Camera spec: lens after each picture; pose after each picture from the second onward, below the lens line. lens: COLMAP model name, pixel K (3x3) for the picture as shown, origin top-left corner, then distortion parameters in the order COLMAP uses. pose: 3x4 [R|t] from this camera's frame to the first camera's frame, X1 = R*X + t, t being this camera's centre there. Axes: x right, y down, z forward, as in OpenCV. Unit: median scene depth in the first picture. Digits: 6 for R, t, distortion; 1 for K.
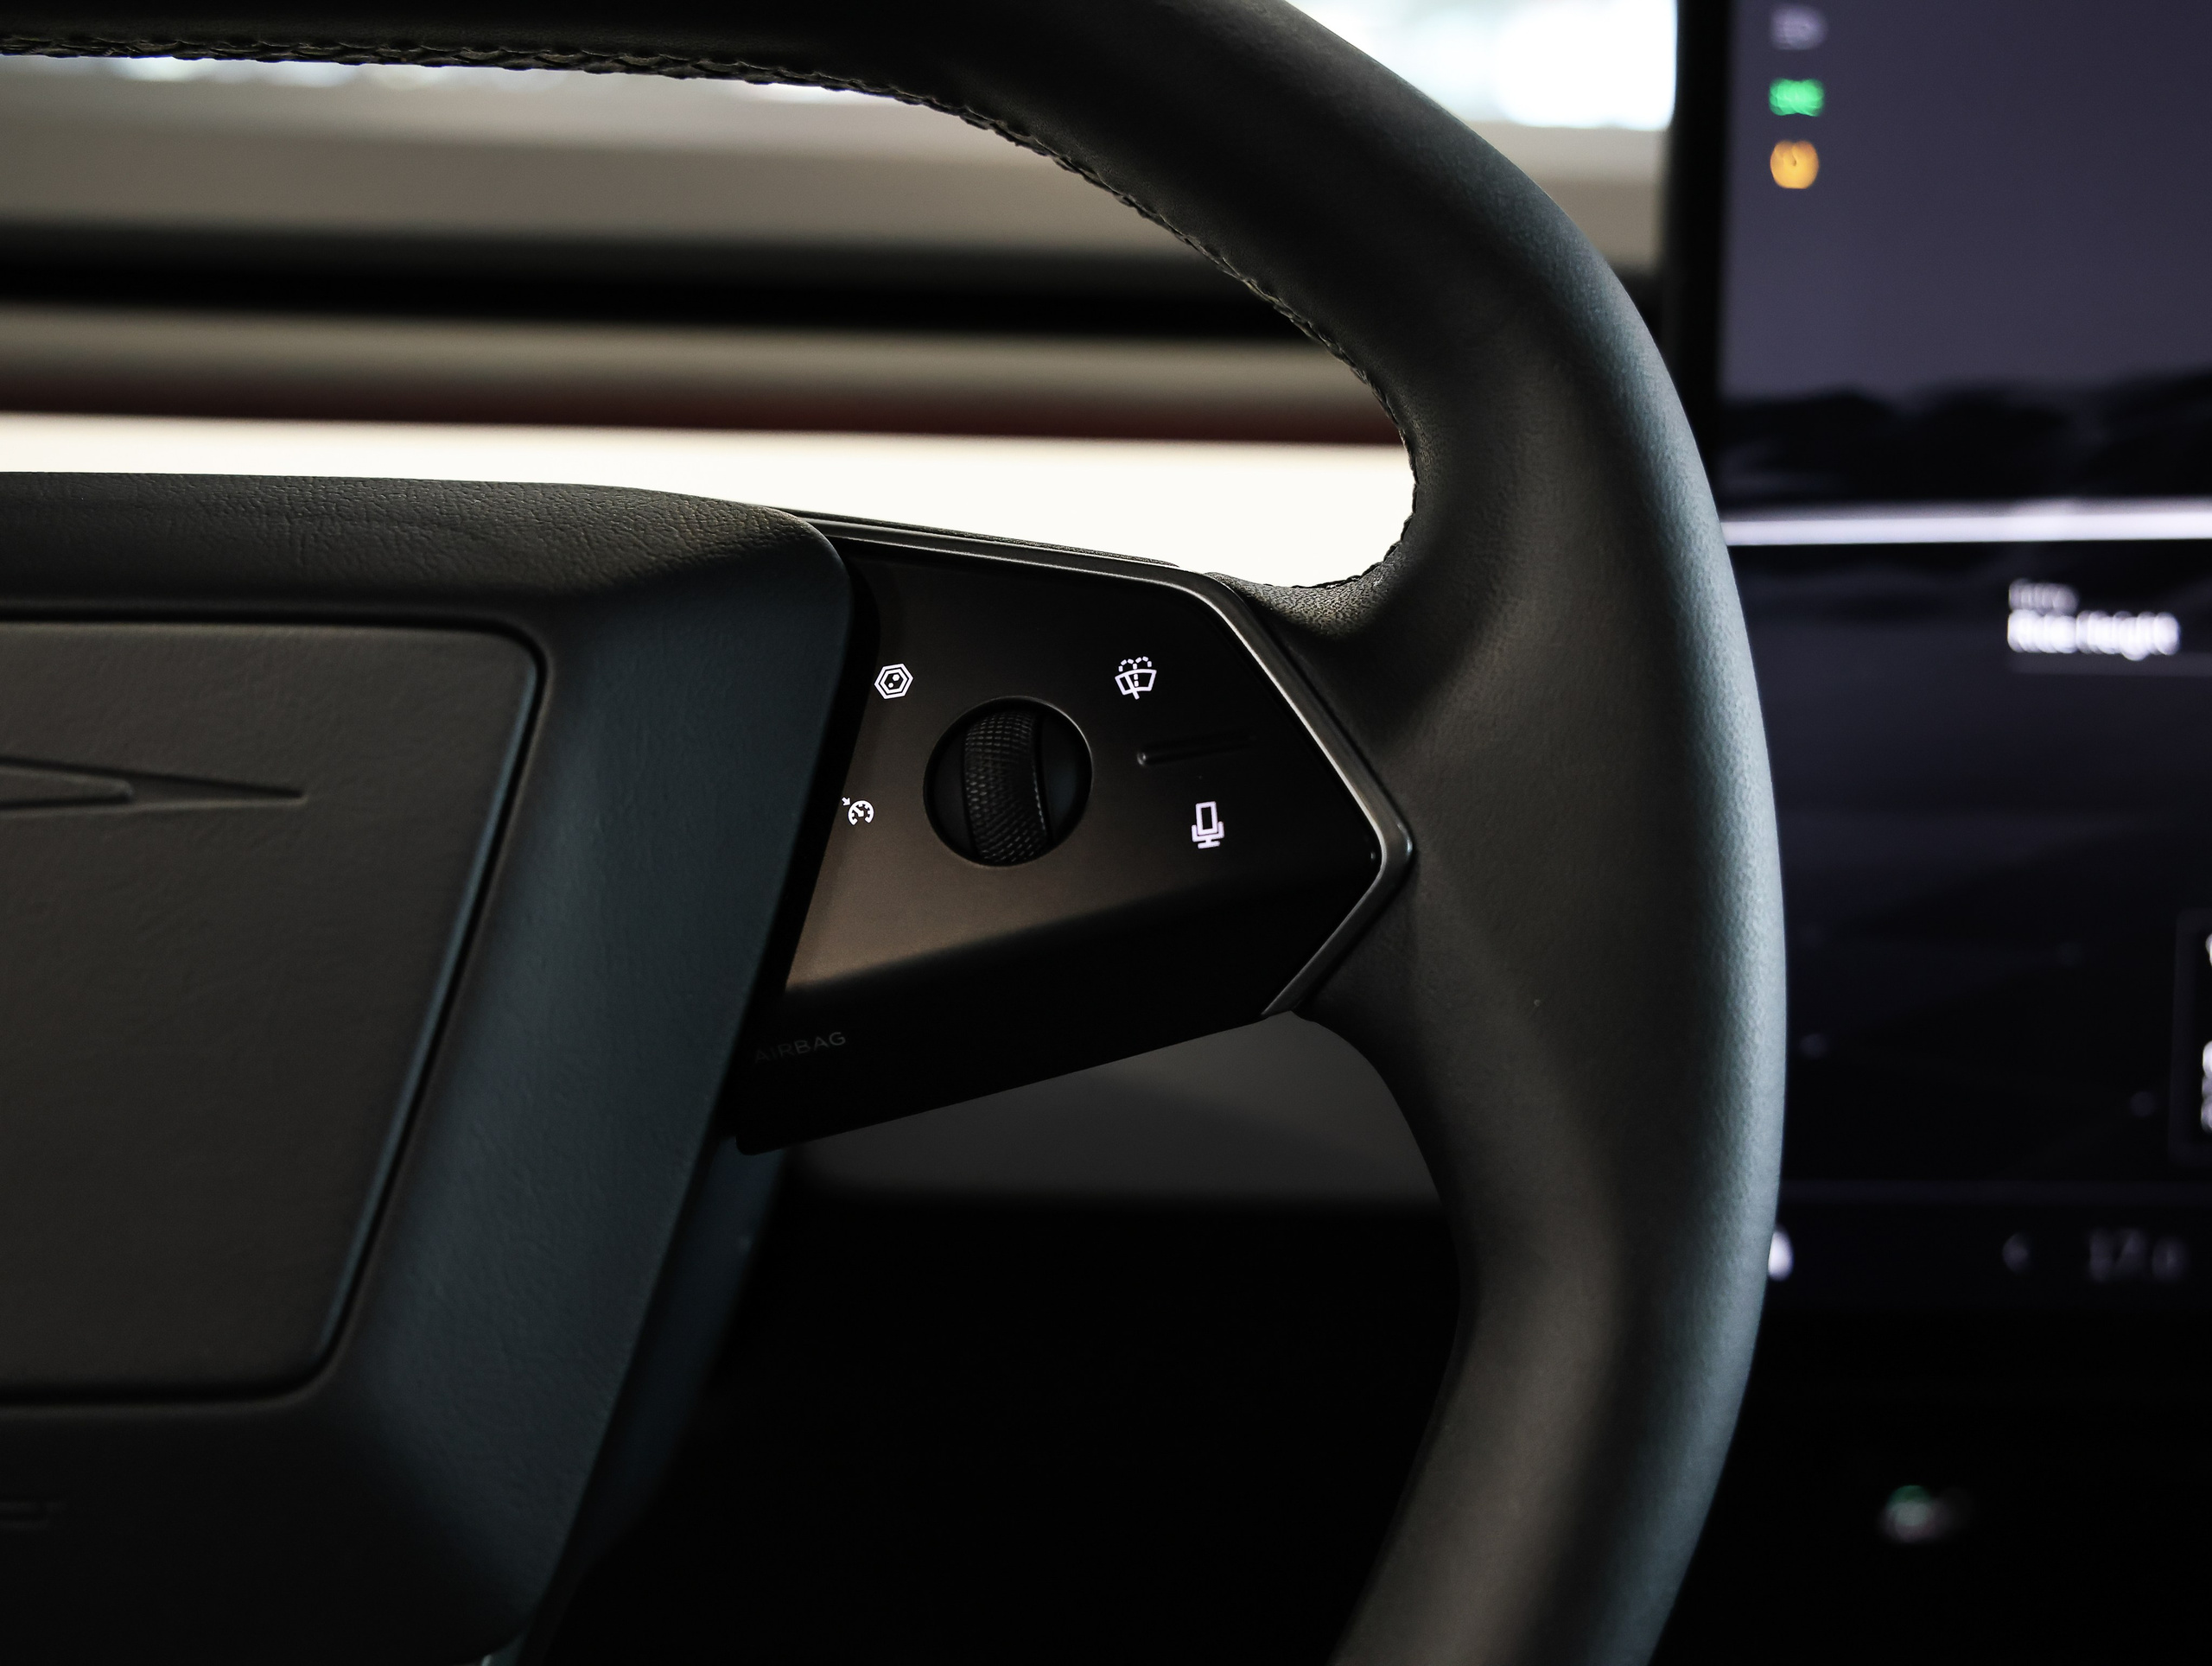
lens RADIAL K [[2562.8, 0, 1095.5], [0, 2562.8, 834.6], [0, 0, 1]] dist [0.031473, 0.000000]
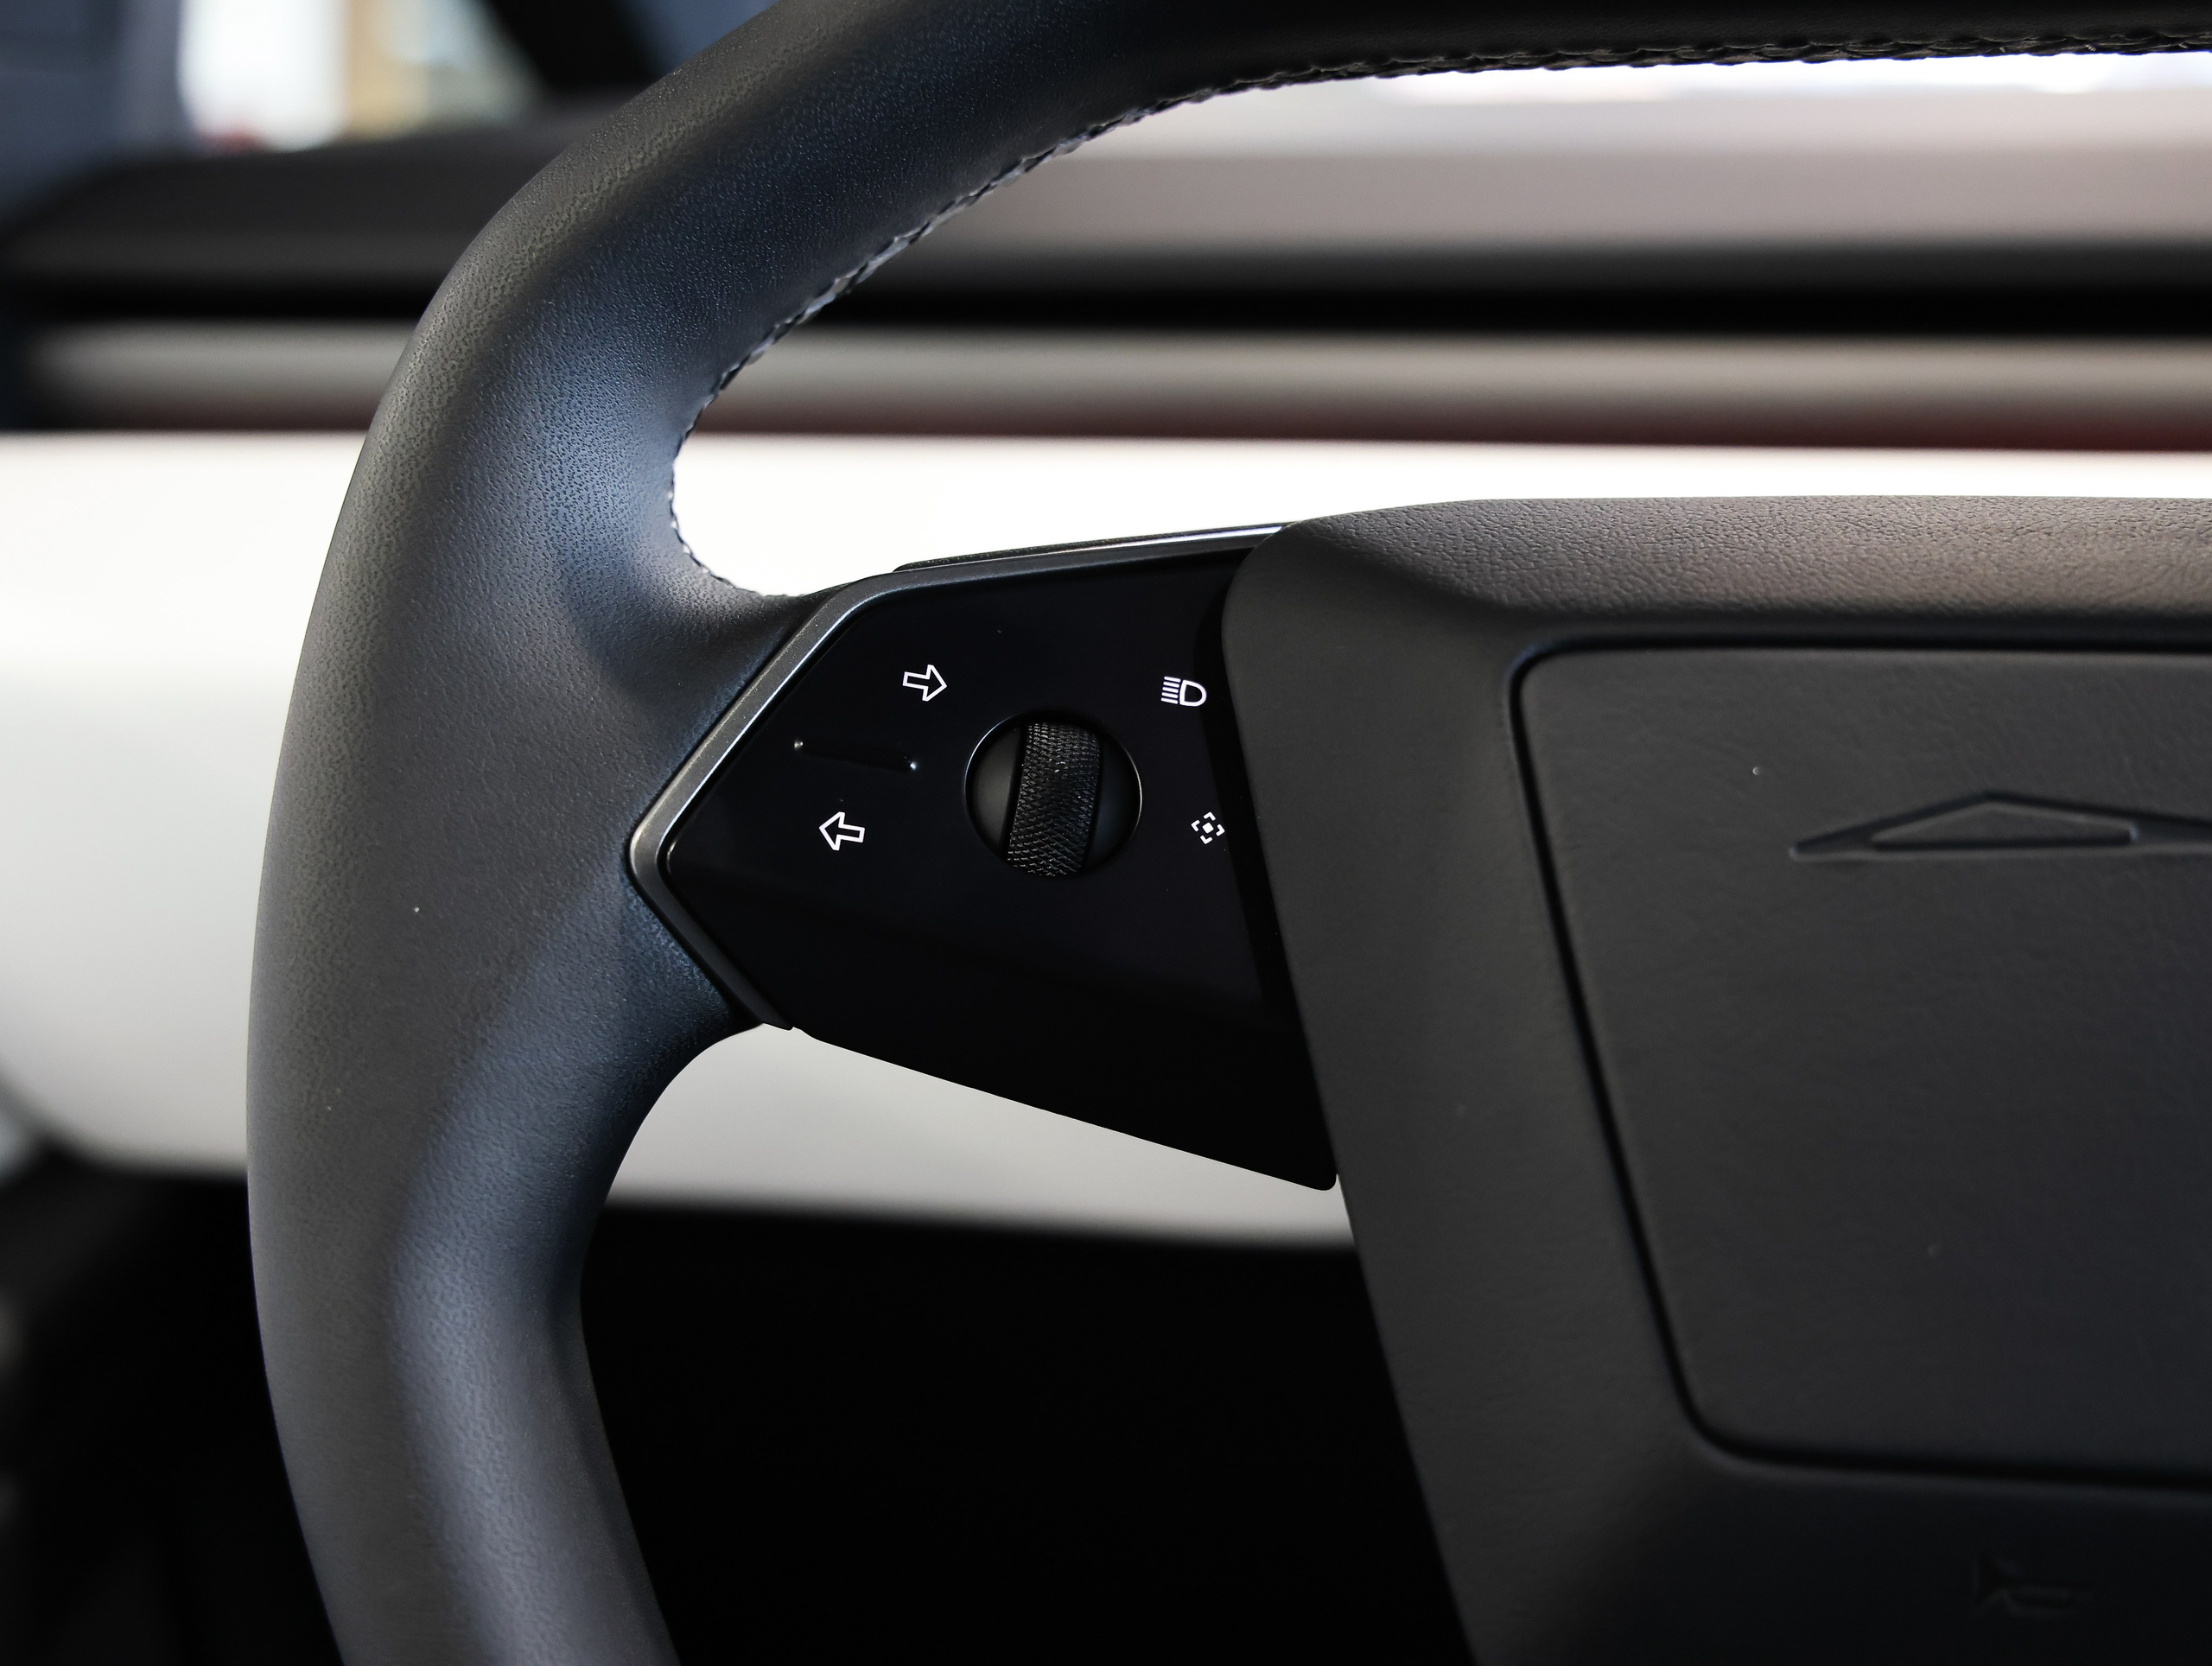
lens RADIAL K [[2670.5, 0, 1107.7], [0, 2670.5, 835.9], [0, 0, 1]] dist [0.103633, 0.000000]
pose [[0.981539, 0.020304, -0.190183, -0.351325], [-0.022329, 0.999714, -0.008509, 0.000926], [0.189956, 0.012599, 0.981712, -0.029717]]
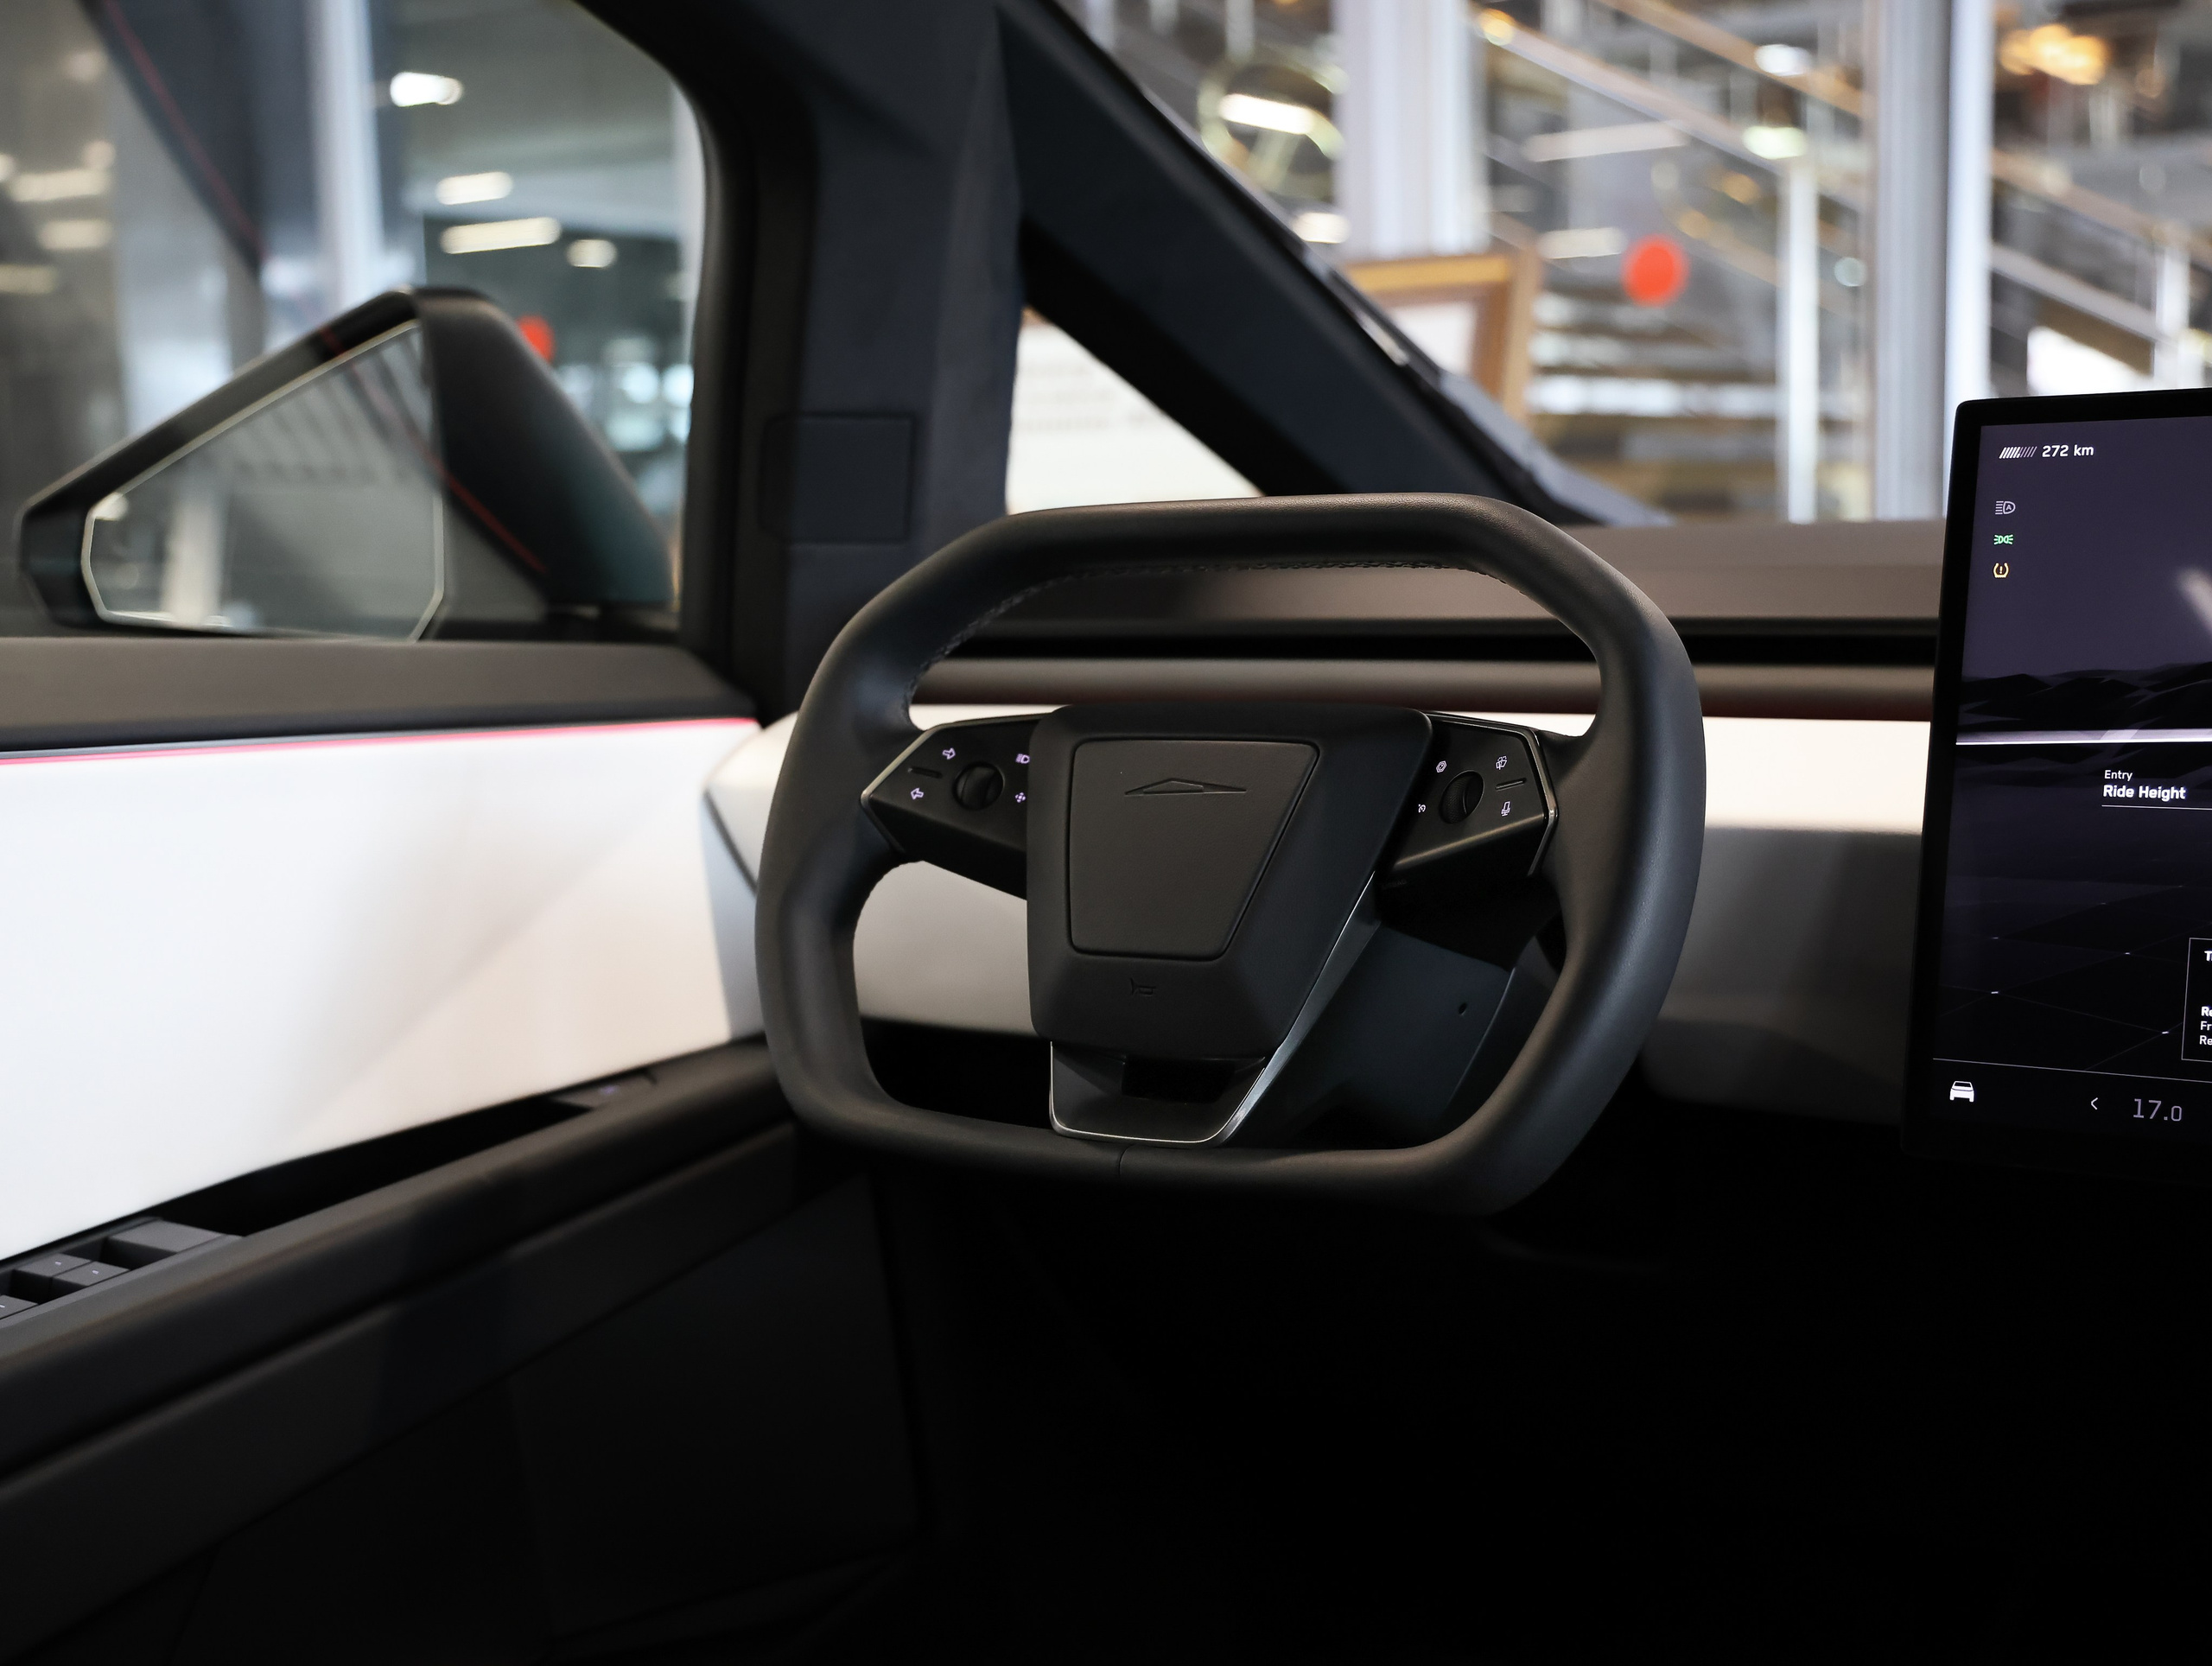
lens RADIAL K [[3187.8, 0, 1103.1], [0, 3187.8, 815.8], [0, 0, 1]] dist [0.117601, 0.000000]
pose [[0.794447, 0.010992, -0.607233, 1.291900], [-0.111133, 0.985586, -0.127556, 0.355598], [0.597078, 0.168820, 0.784218, -1.472345]]
